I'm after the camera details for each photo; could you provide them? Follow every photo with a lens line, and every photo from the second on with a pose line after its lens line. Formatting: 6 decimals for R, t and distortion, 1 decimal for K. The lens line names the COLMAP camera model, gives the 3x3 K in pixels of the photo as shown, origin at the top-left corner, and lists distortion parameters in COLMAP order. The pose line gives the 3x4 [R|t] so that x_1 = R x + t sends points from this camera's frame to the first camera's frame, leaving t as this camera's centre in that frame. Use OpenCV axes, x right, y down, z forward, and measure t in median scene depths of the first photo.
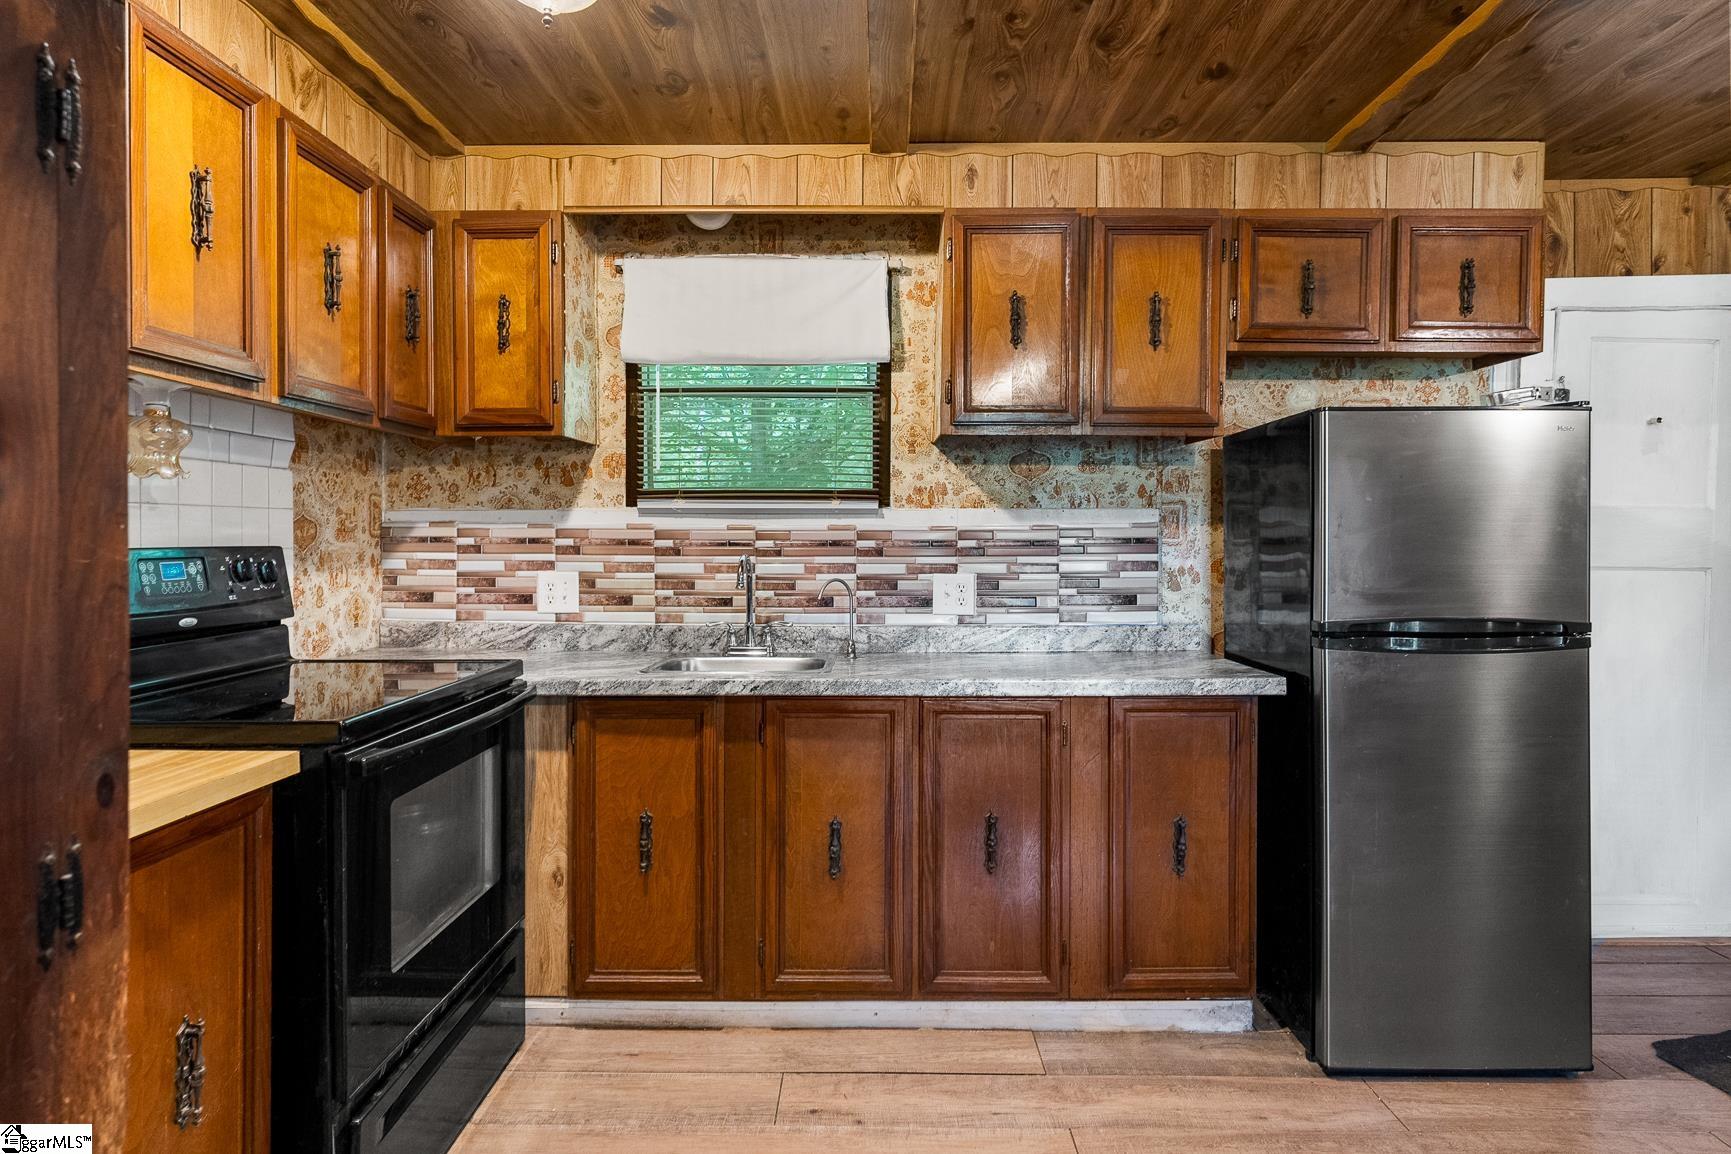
lens RADIAL K [[961.3, 0, 862.0], [0, 961.3, 542.3], [0, 0, 1]] dist [-0.006401, 0.001372]
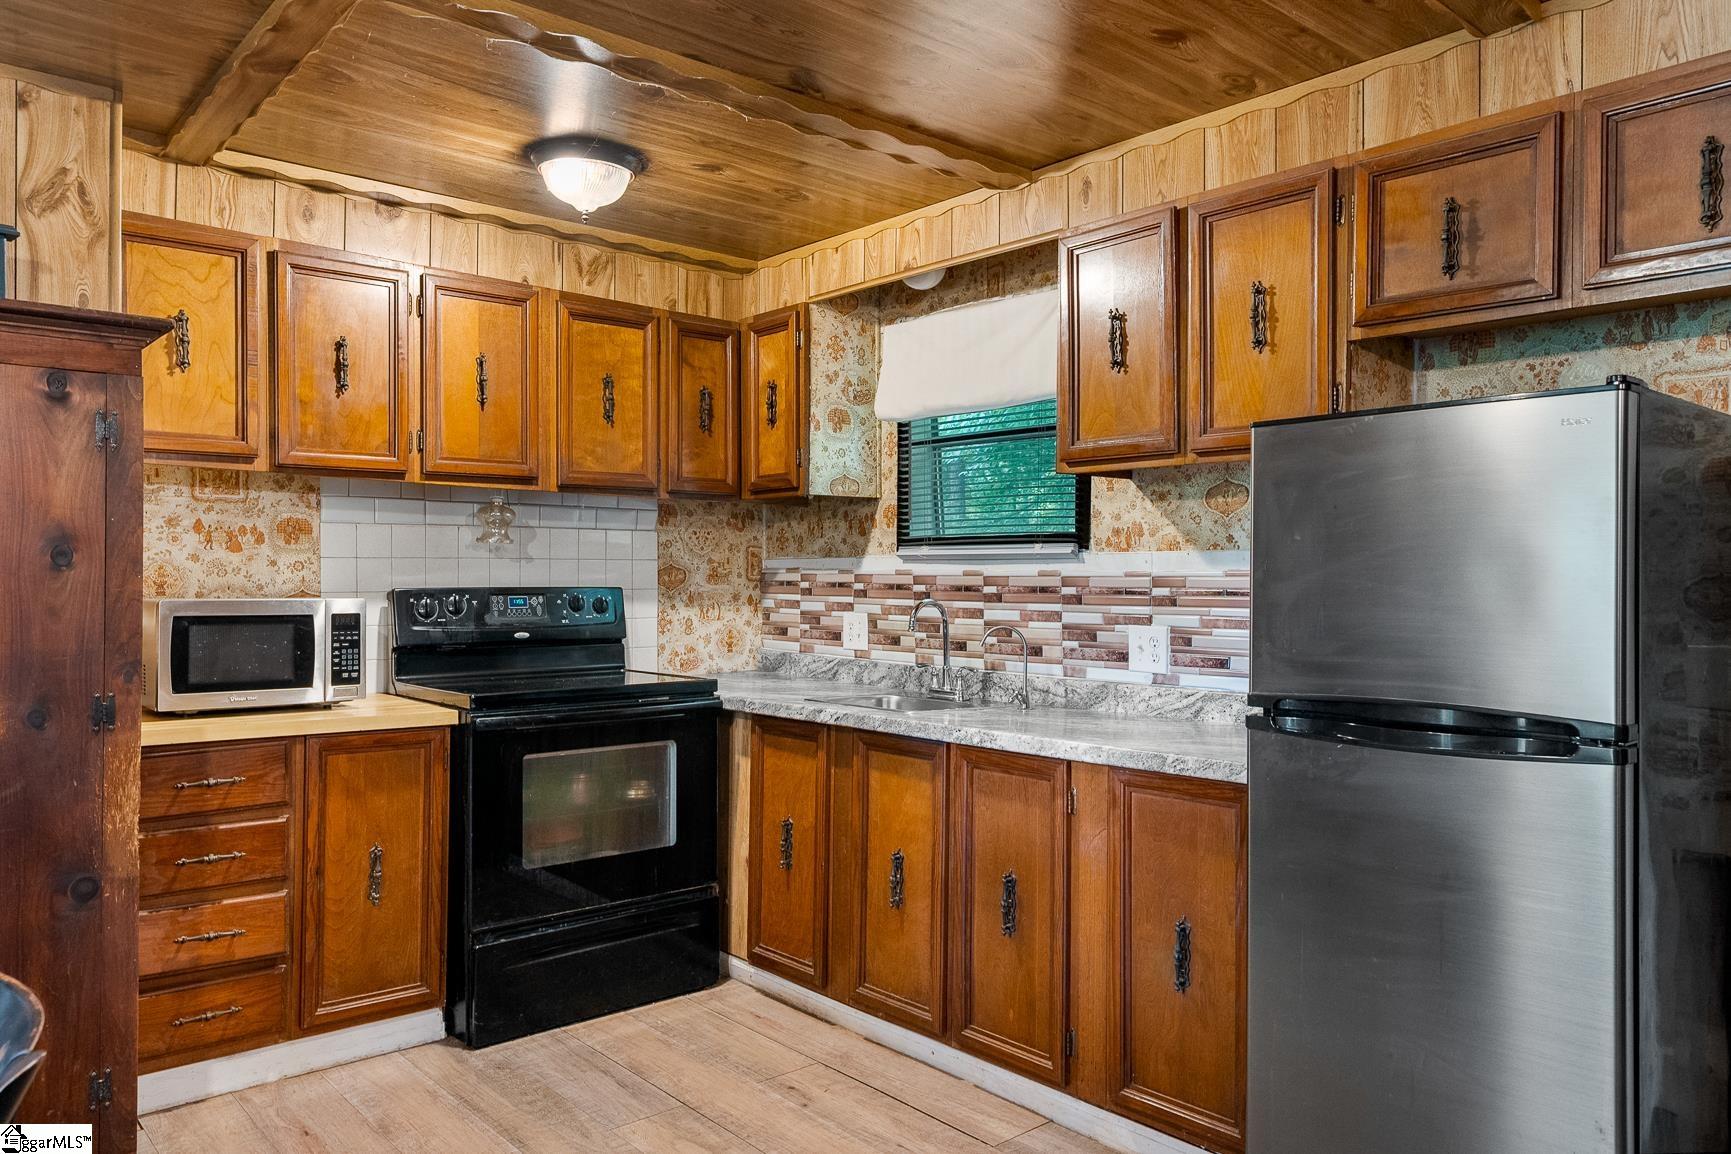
lens RADIAL K [[1209.2, 0, 862.3], [0, 1209.2, 574.8], [0, 0, 1]] dist [0.005042, -0.002729]
pose [[0.664213, 0.000850, -0.747543, 0.844079], [-0.008471, 0.999944, -0.006390, -0.005167], [0.747496, 0.010577, 0.664182, 0.079664]]
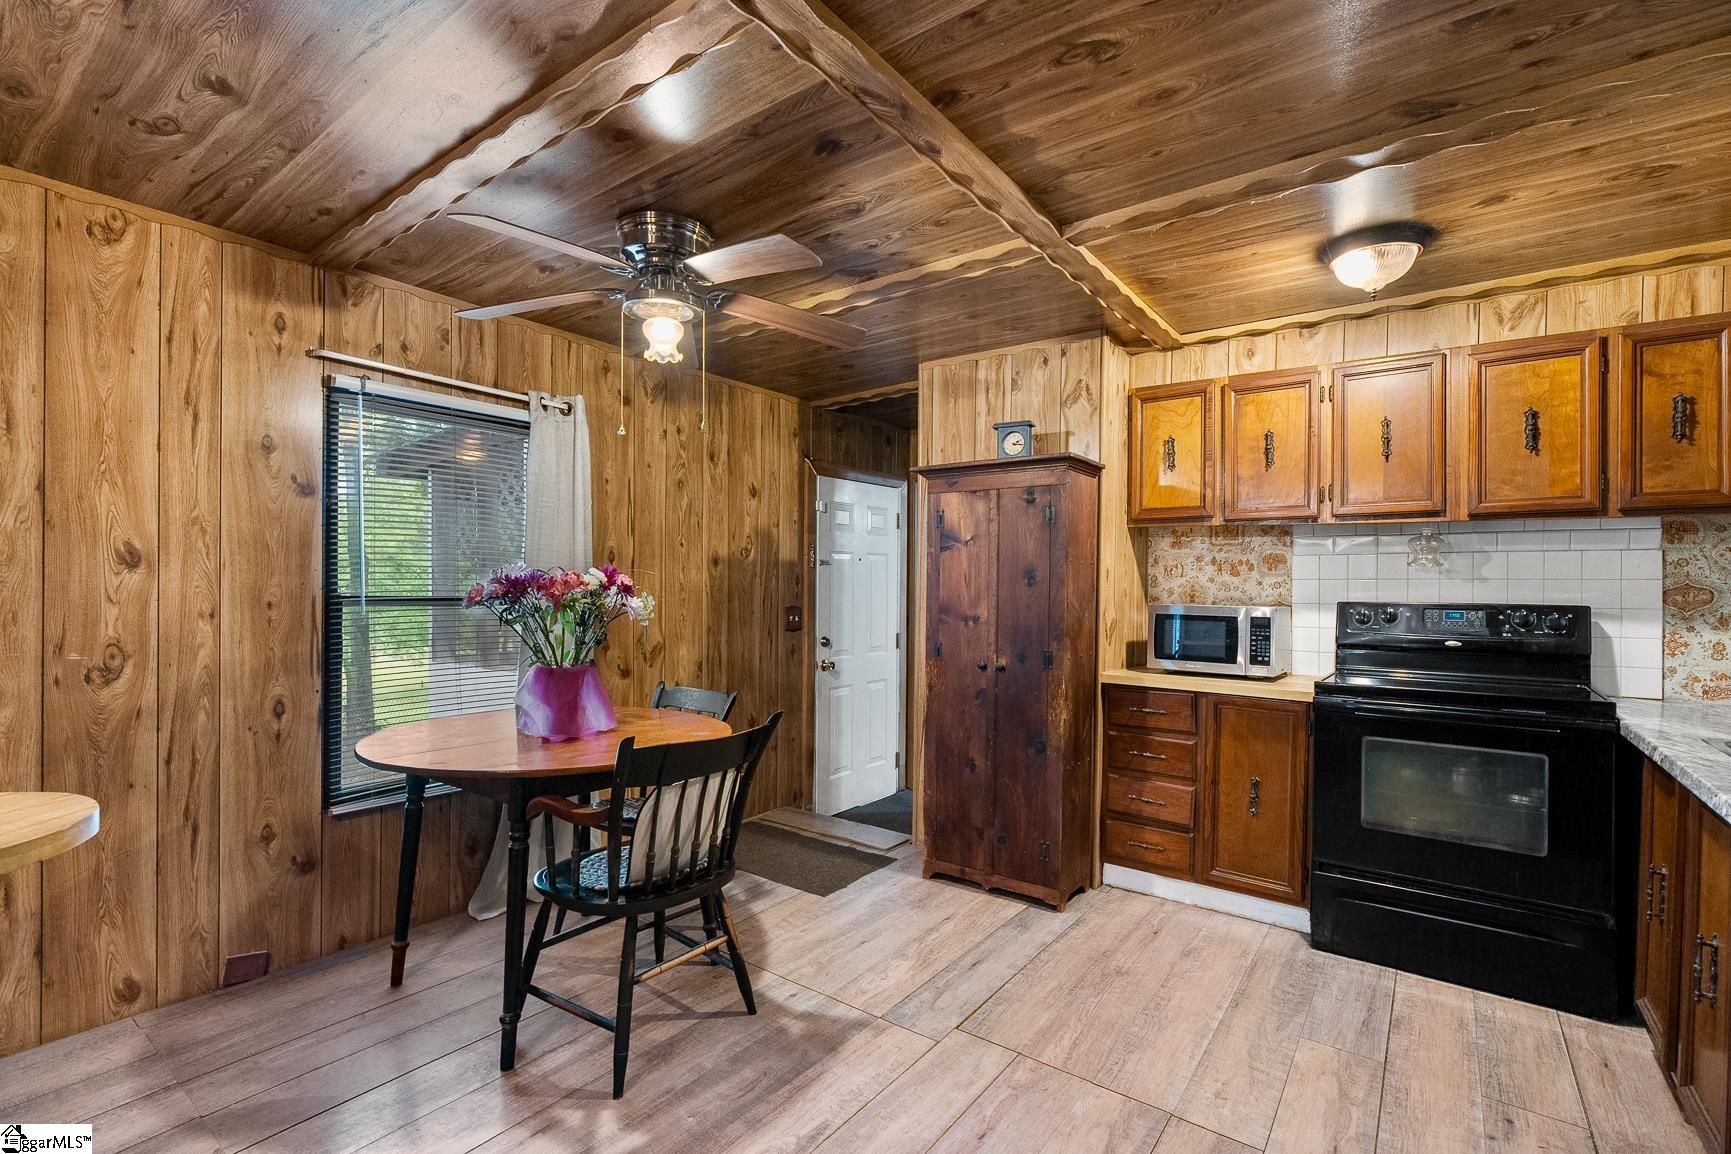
lens RADIAL K [[799.0, 0, 862.8], [0, 799.0, 585.9], [0, 0, 1]] dist [-0.009145, 0.004881]
pose [[-0.591326, -0.007470, -0.806398, 0.894511], [-0.018161, 0.999827, 0.004056, -0.010124], [0.806228, 0.017043, -0.591359, 0.735513]]
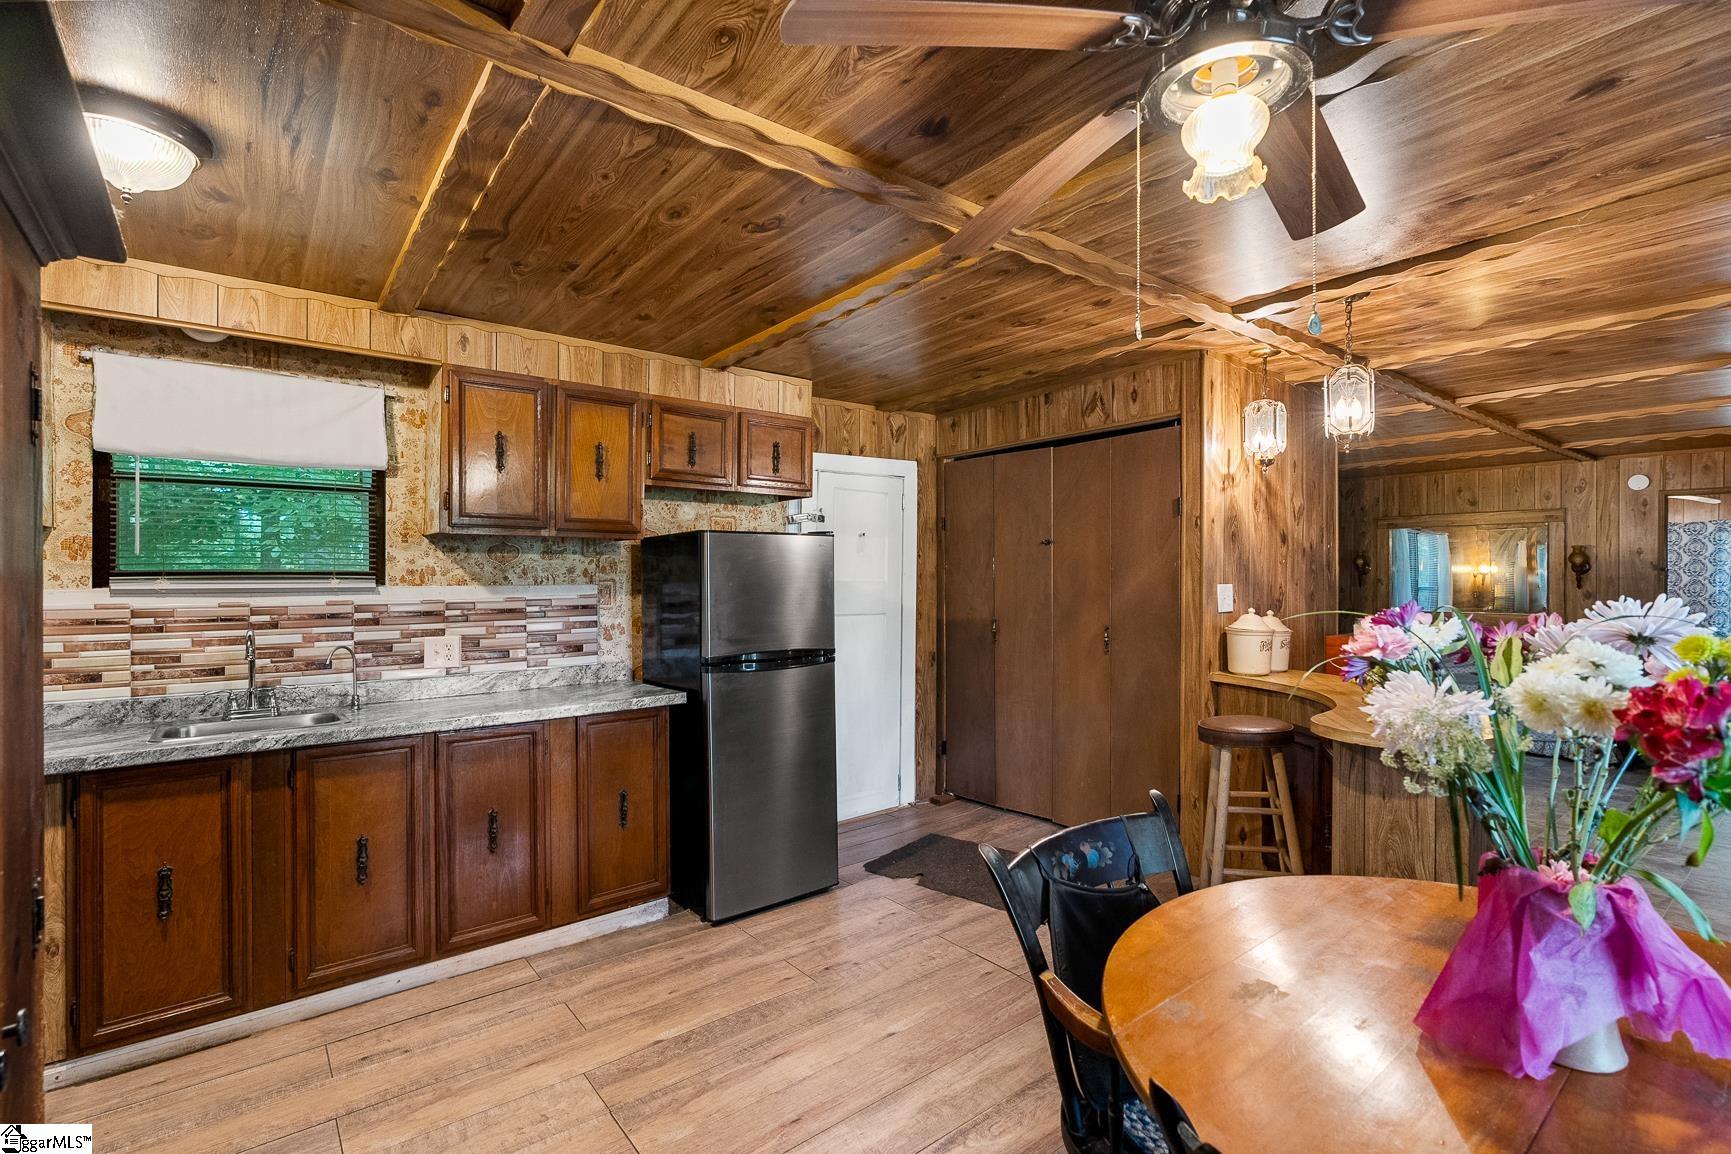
lens RADIAL K [[799.0, 0, 860.3], [0, 799.0, 577.0], [0, 0, 1]] dist [-0.009145, 0.004881]
pose [[0.778218, -0.004220, 0.627980, -0.158785], [0.011426, 0.999907, -0.007439, -0.037061], [-0.627891, 0.012965, 0.778194, -0.217572]]
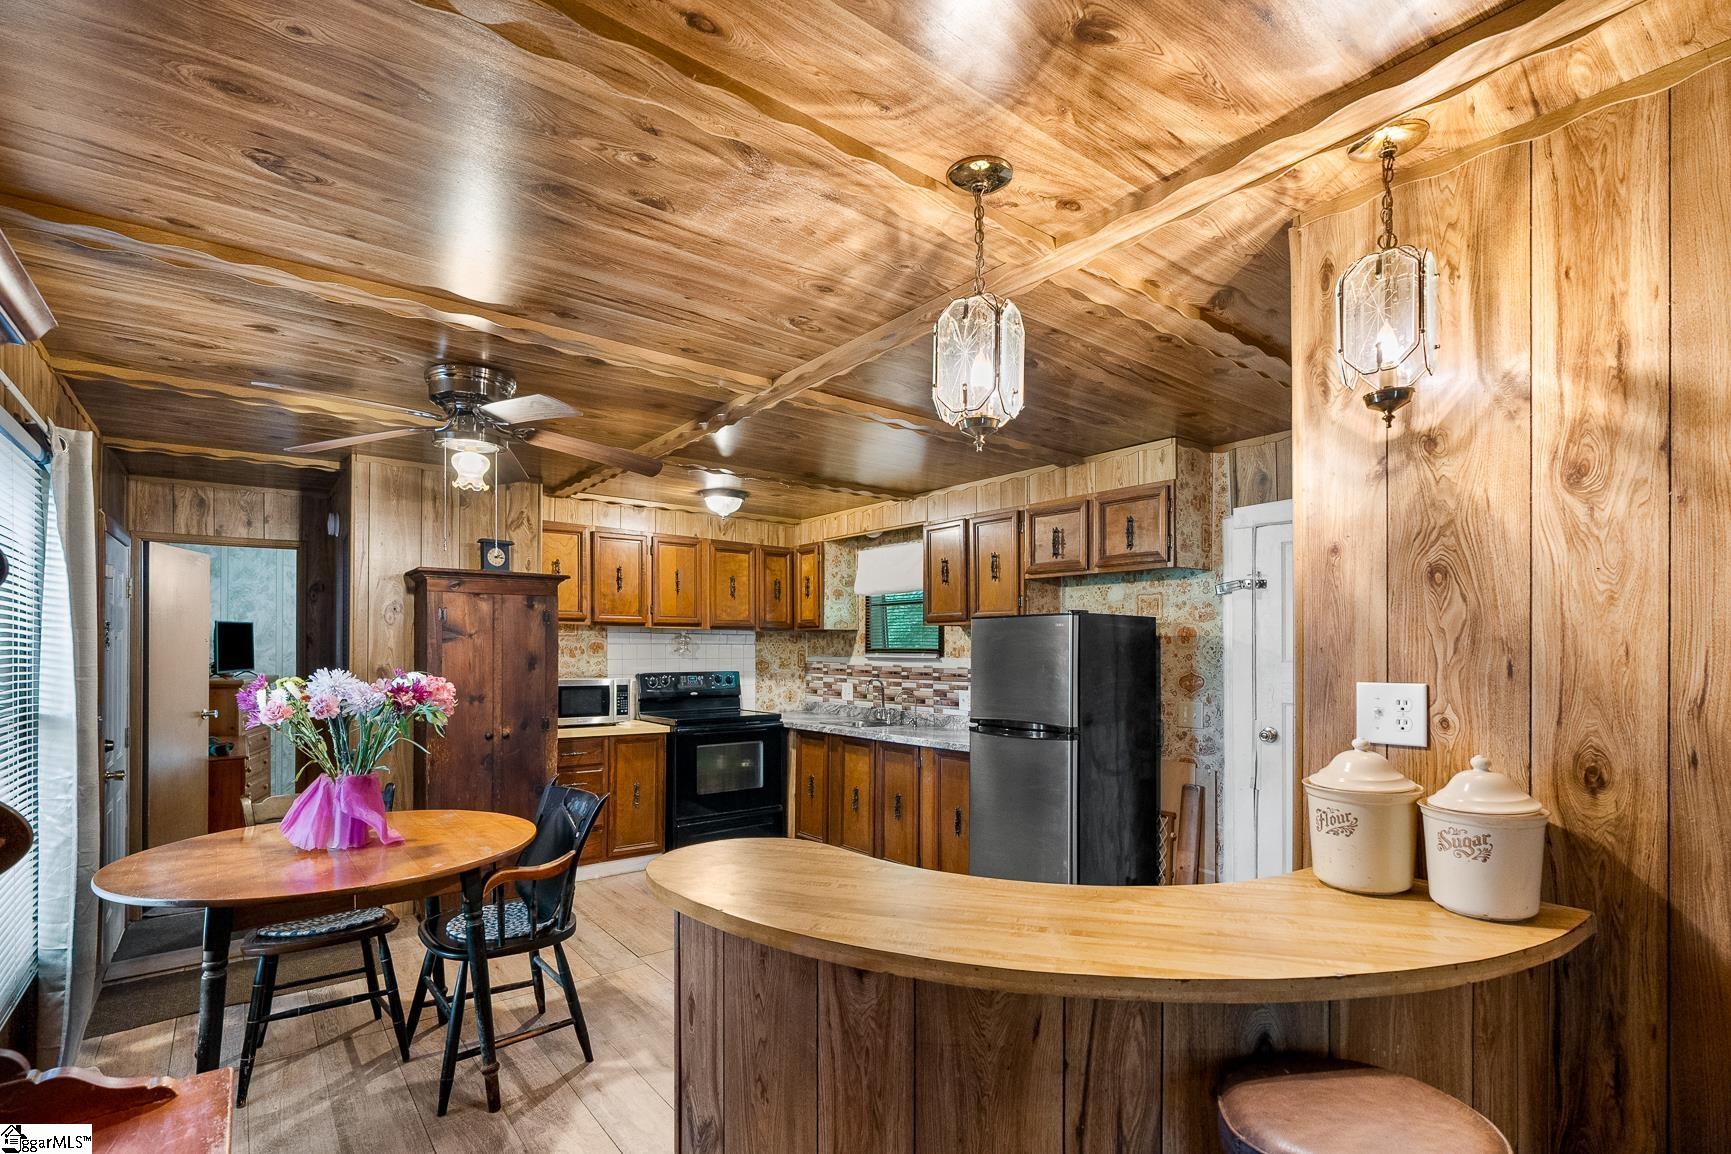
lens RADIAL K [[799.0, 0, 858.5], [0, 799.0, 649.4], [0, 0, 1]] dist [-0.009145, 0.004881]
pose [[0.627795, 0.000293, -0.778379, 1.417771], [-0.007648, 0.999954, -0.005792, -0.047354], [0.778341, 0.009589, 0.627768, -0.256564]]
